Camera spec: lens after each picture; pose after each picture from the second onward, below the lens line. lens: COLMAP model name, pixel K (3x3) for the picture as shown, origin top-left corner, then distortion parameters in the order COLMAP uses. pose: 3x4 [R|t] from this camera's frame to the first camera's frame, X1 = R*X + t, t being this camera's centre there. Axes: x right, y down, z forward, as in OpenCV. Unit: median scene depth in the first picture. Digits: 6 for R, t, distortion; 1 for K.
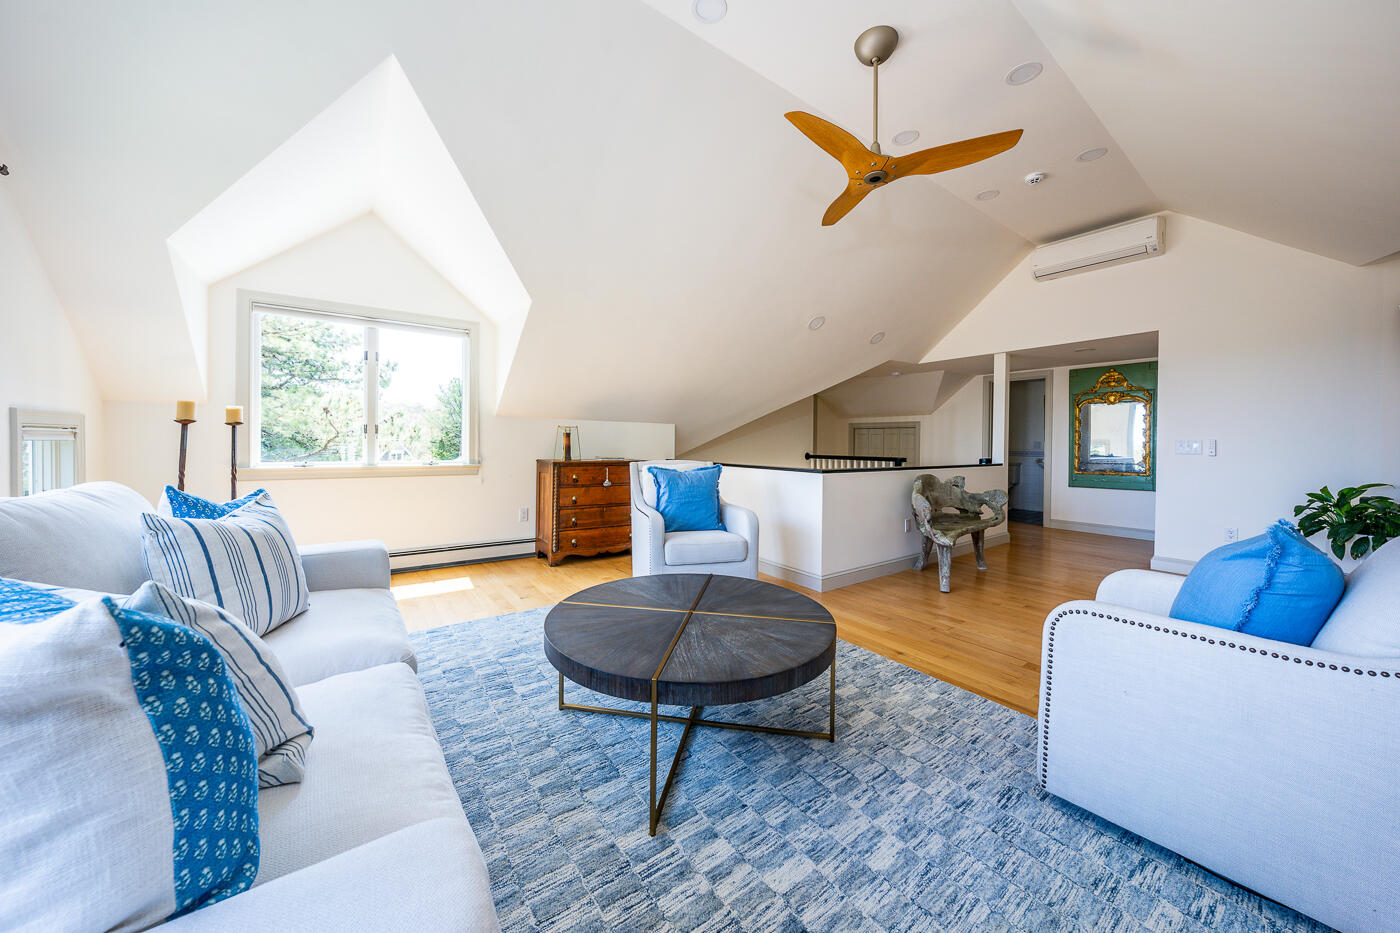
lens RADIAL K [[482.4, 0, 698.3], [0, 482.4, 452.5], [0, 0, 1]] dist [-0.000222, -0.000013]
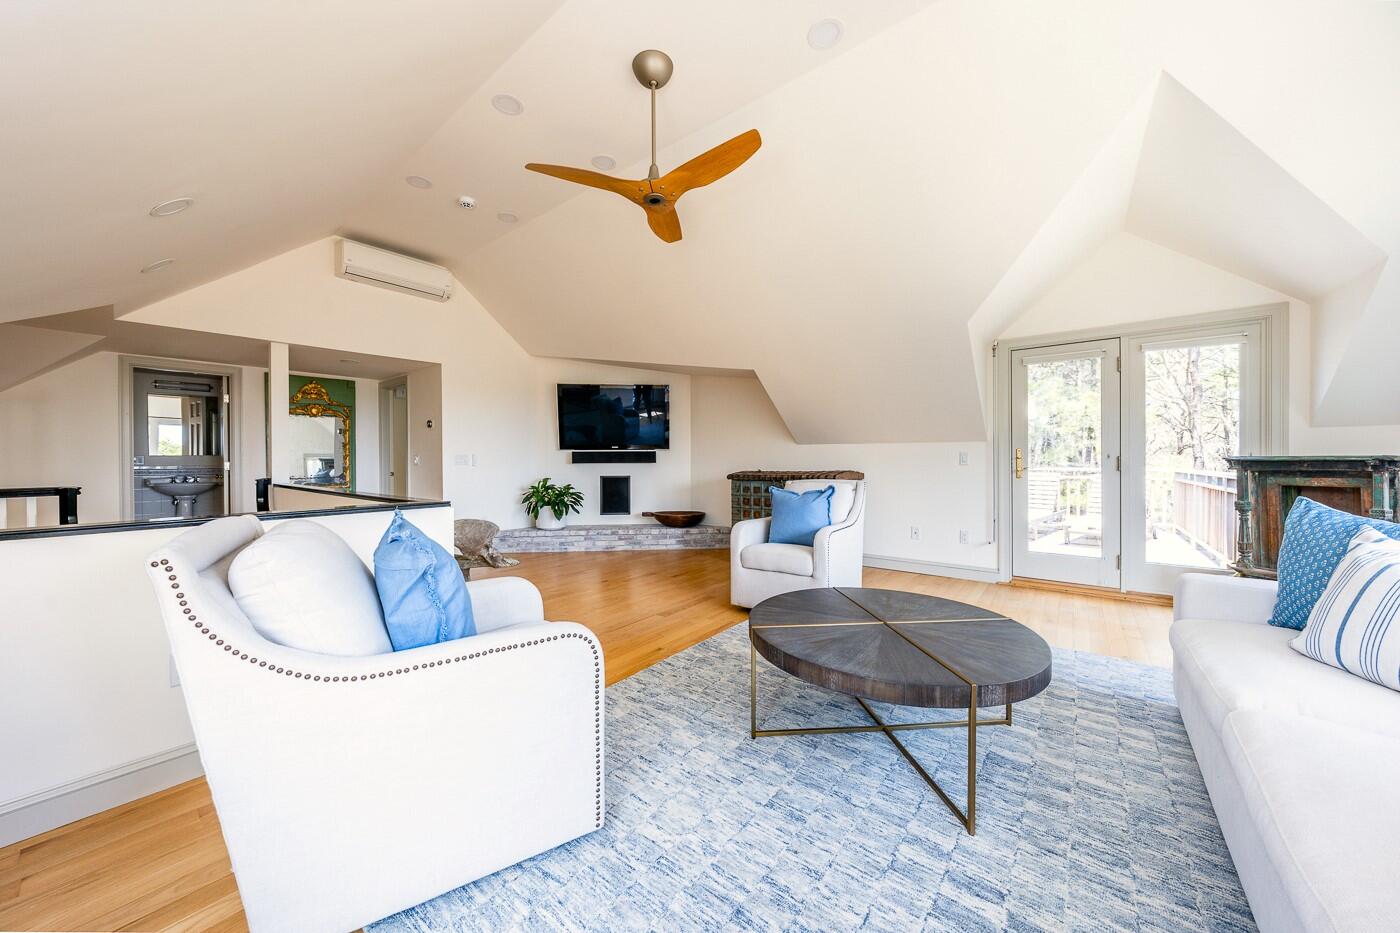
lens RADIAL K [[474.0, 0, 700.0], [0, 474.0, 466.5], [0, 0, 1]] dist [-0.000358, -0.000034]
pose [[-0.261710, -0.024714, 0.964830, -0.946980], [0.019796, 0.999324, 0.030967, -0.049678], [-0.964943, 0.027204, -0.261044, 1.744023]]
